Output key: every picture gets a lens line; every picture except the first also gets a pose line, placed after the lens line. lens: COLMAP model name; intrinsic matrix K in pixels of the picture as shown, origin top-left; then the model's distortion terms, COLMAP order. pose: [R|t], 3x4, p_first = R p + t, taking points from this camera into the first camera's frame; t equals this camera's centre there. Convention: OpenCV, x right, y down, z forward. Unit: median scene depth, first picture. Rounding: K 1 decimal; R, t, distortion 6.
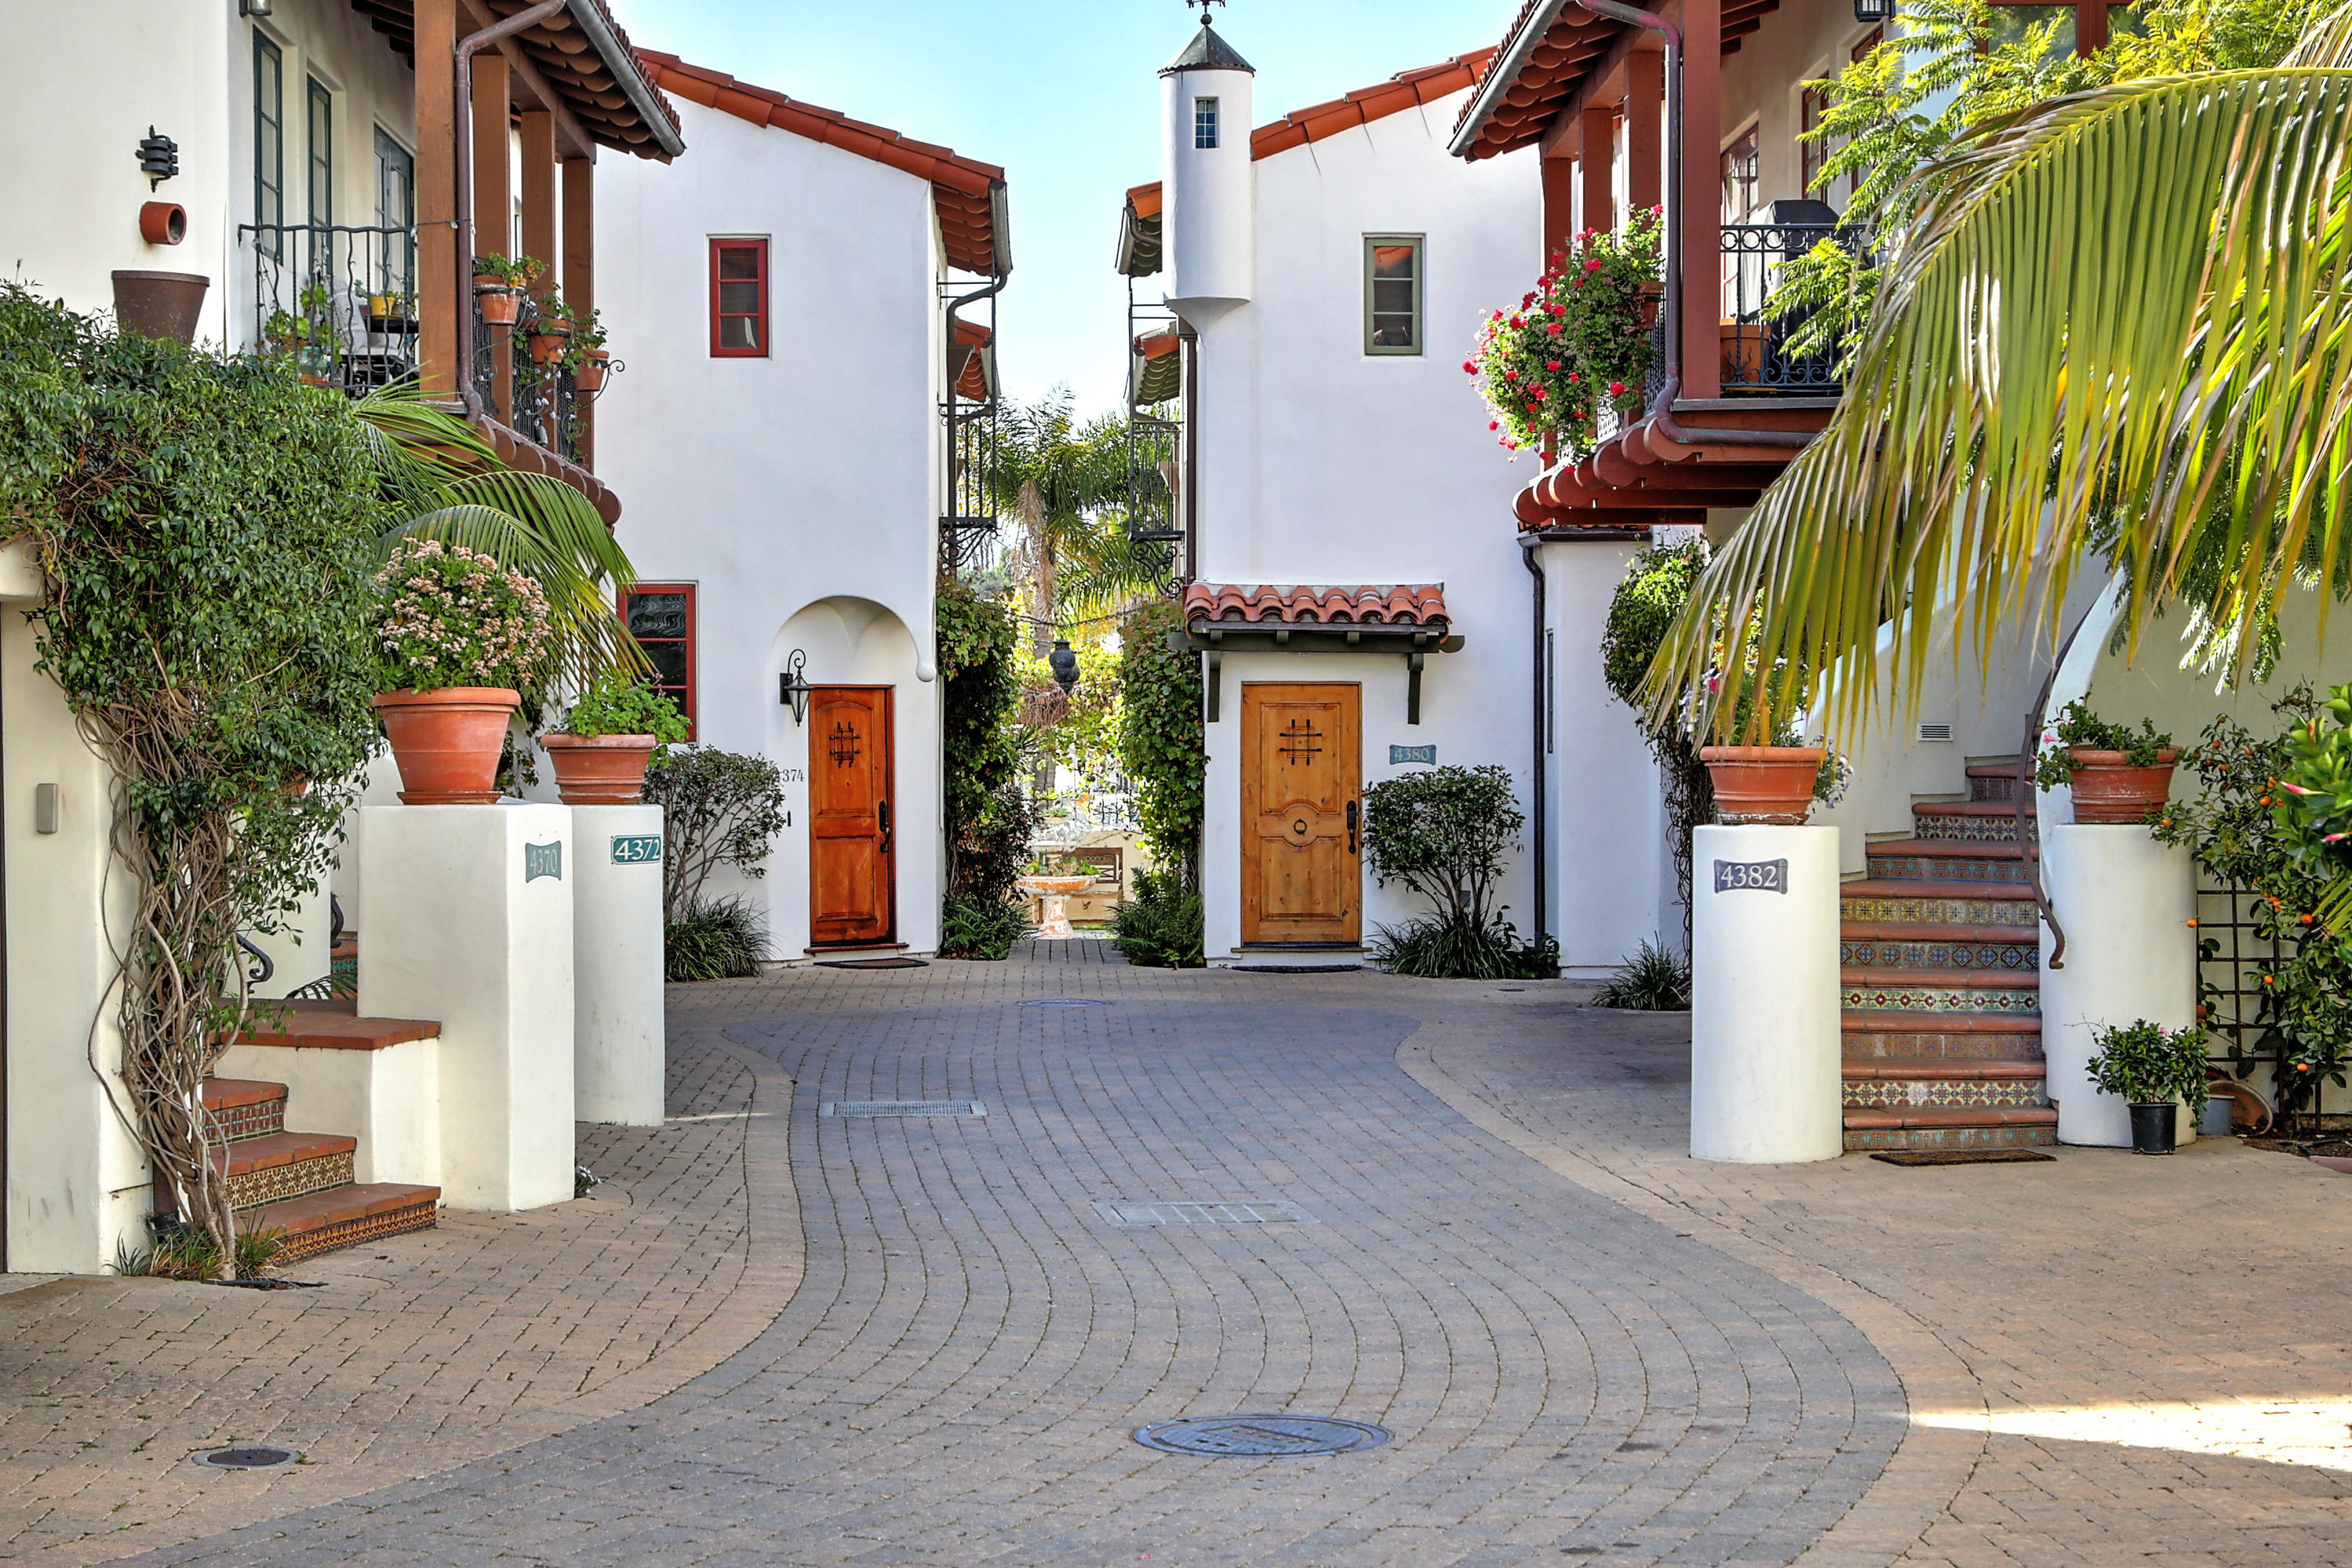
lens RADIAL K [[3980.1, 0, 1176.0], [0, 3980.1, 784.0], [0, 0, 1]] dist [0.029476, -0.005339]
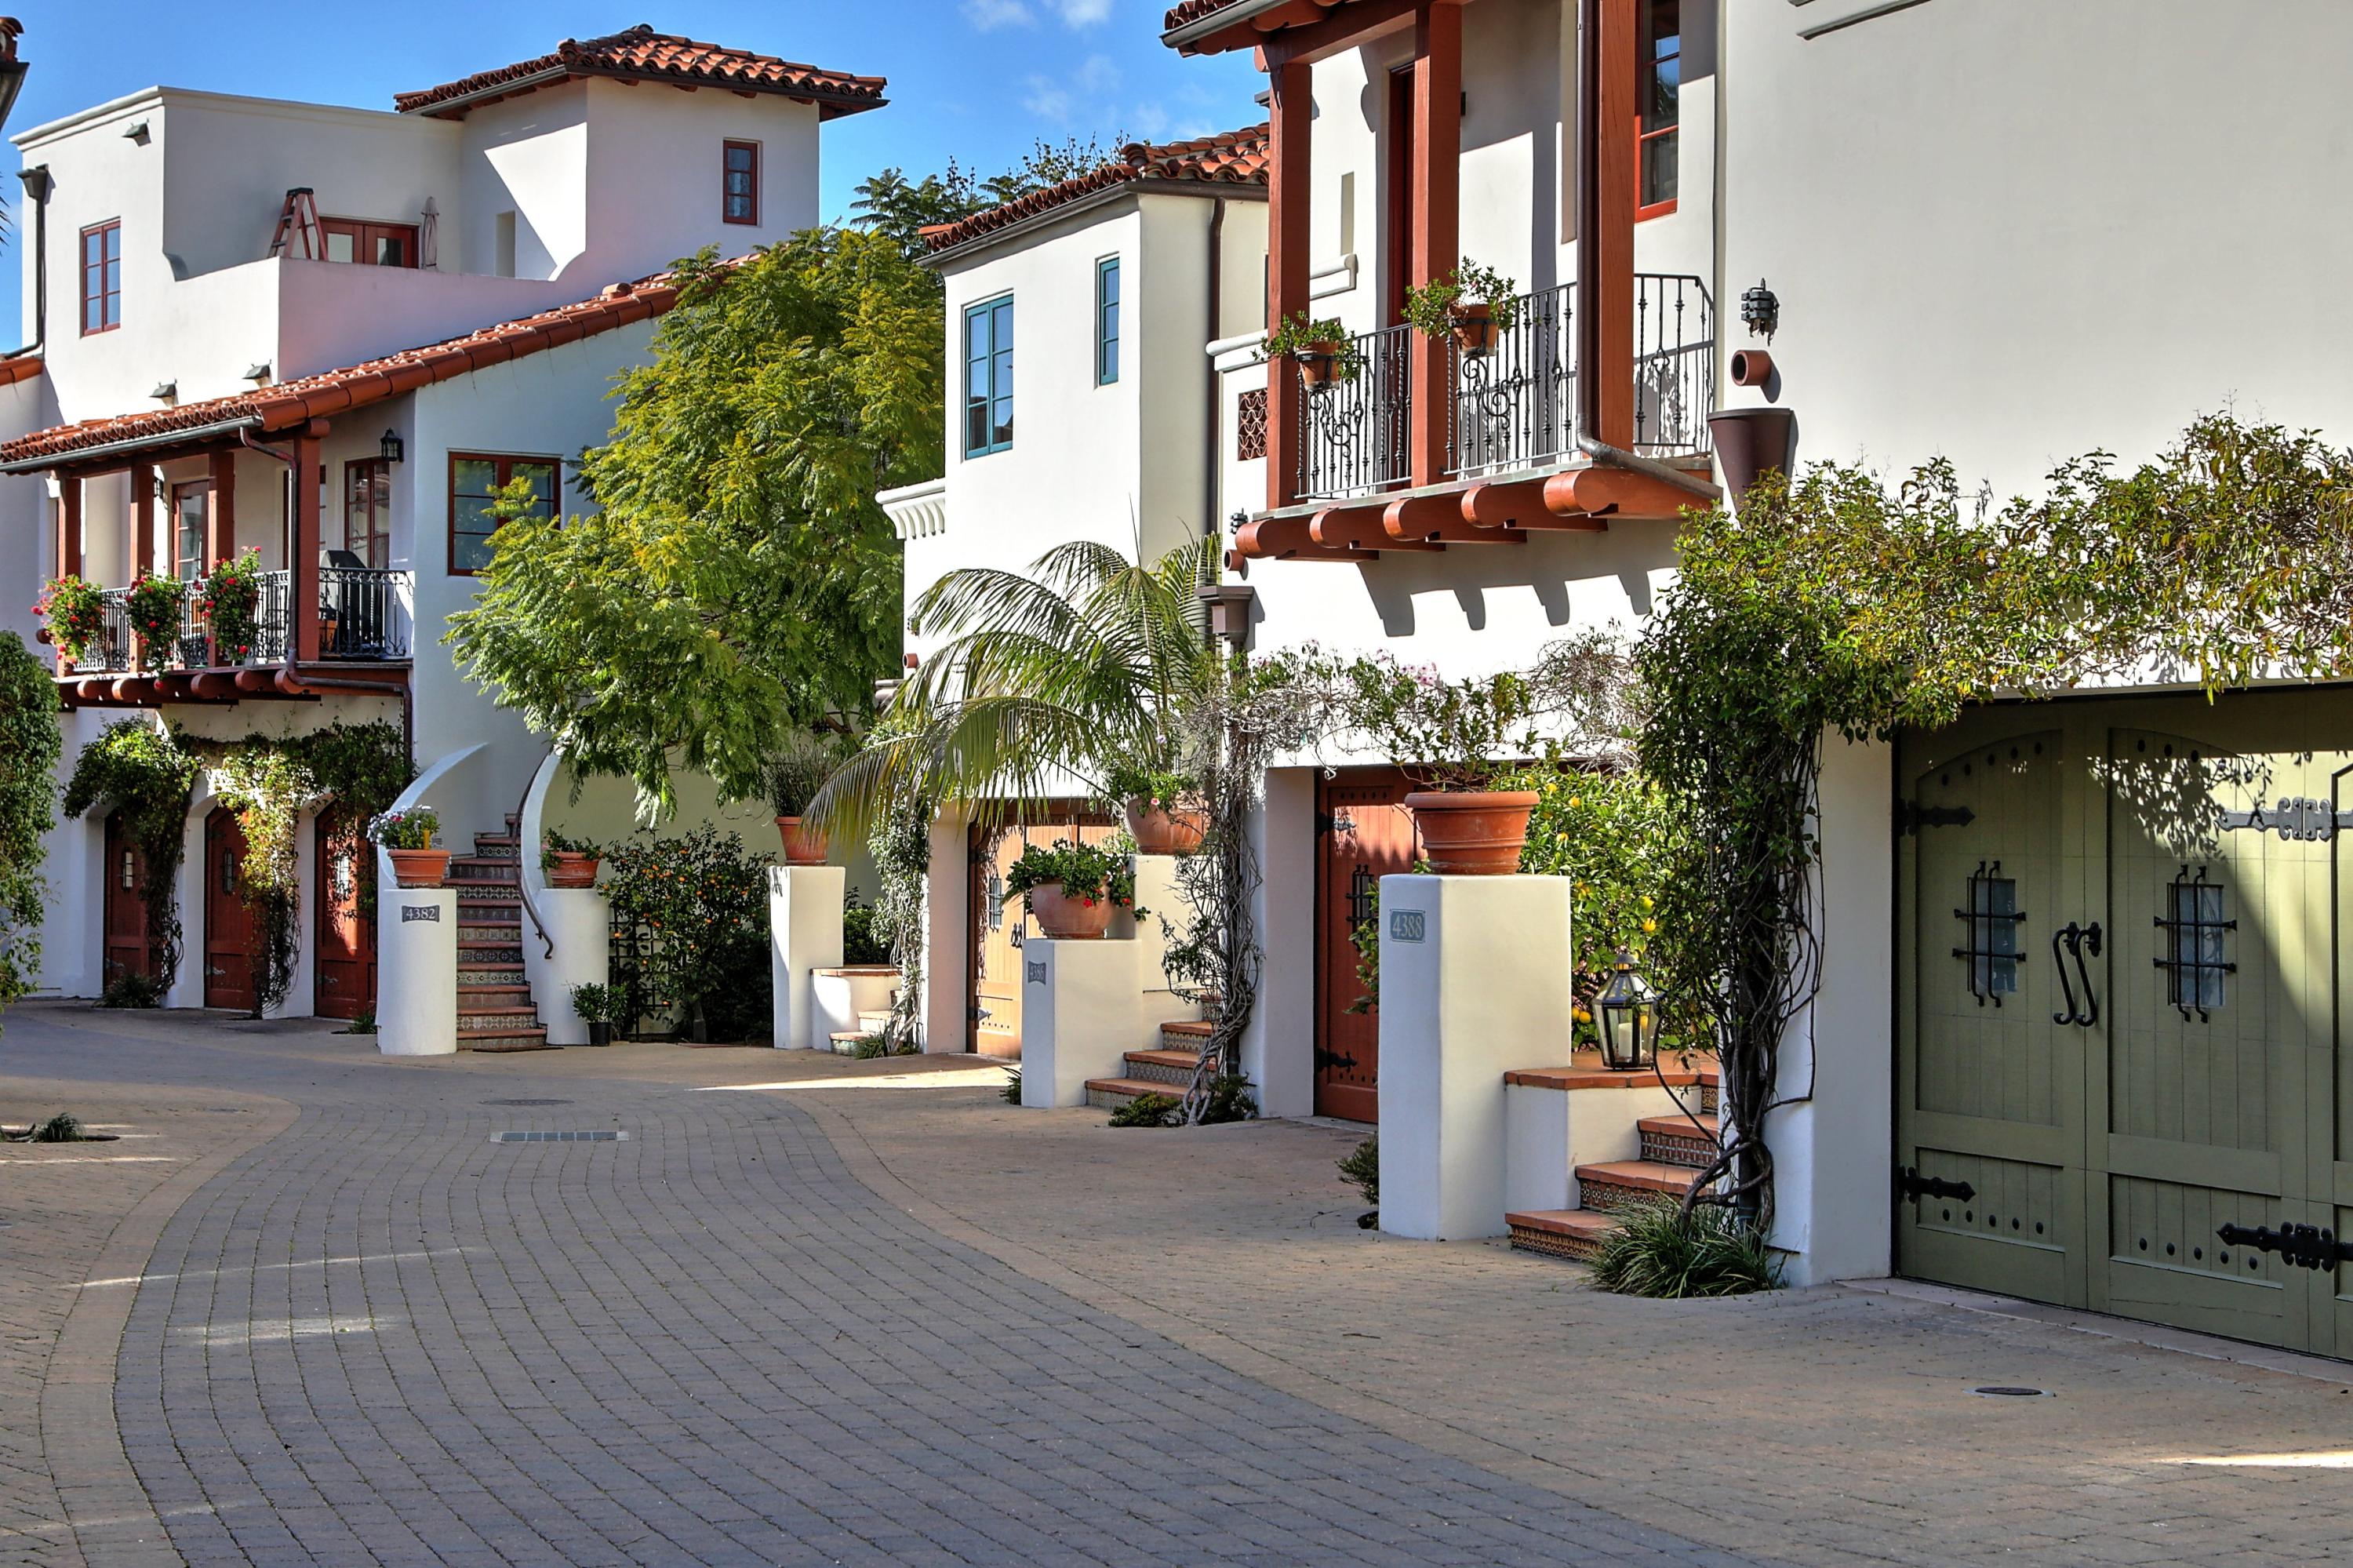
lens RADIAL K [[4717.4, 0, 1176.5], [0, 4717.4, 784.0], [0, 0, 1]] dist [0.117990, 0.250757]
pose [[0.821620, 0.013201, 0.569883, -0.643705], [-0.002034, 0.999793, -0.020229, 0.003533], [-0.570032, 0.015461, 0.821477, -0.845770]]
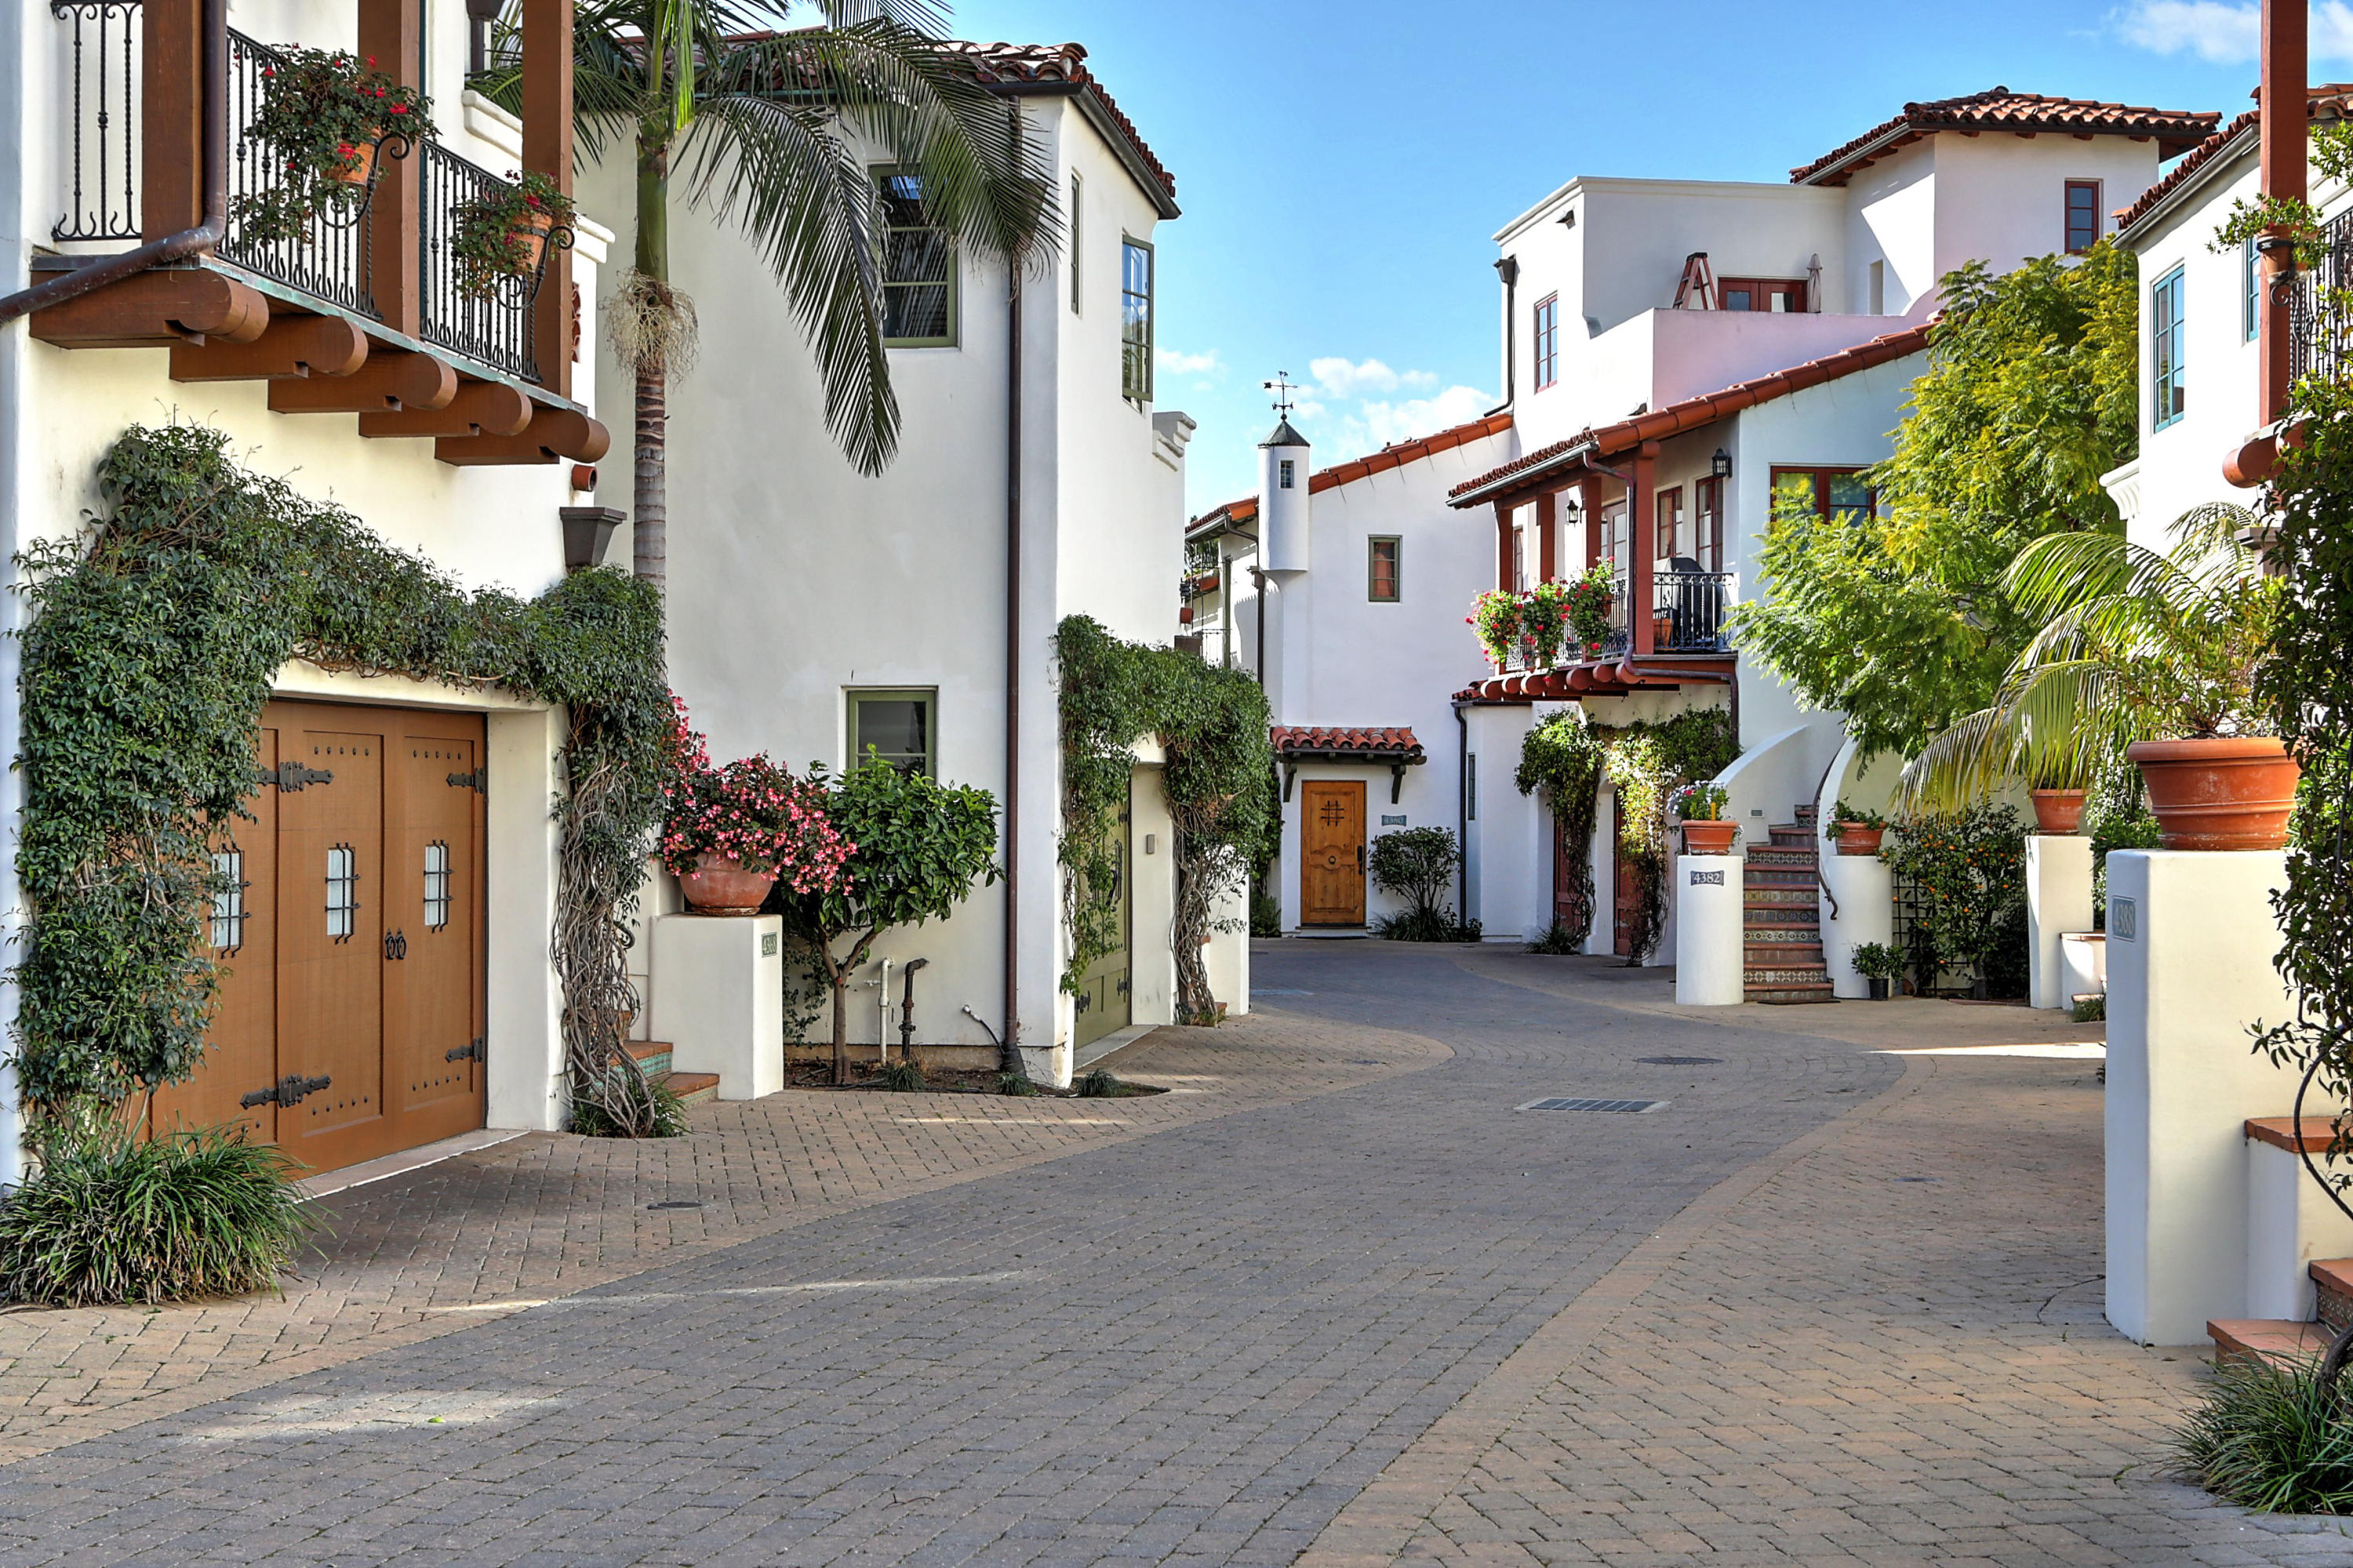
lens RADIAL K [[3355.6, 0, 1176.5], [0, 3355.6, 784.0], [0, 0, 1]] dist [-0.028986, 0.072417]
pose [[0.989807, 0.006423, 0.142271, -0.297111], [-0.004154, 0.999859, -0.016243, 0.001439], [-0.142356, 0.015487, 0.989694, -0.586202]]
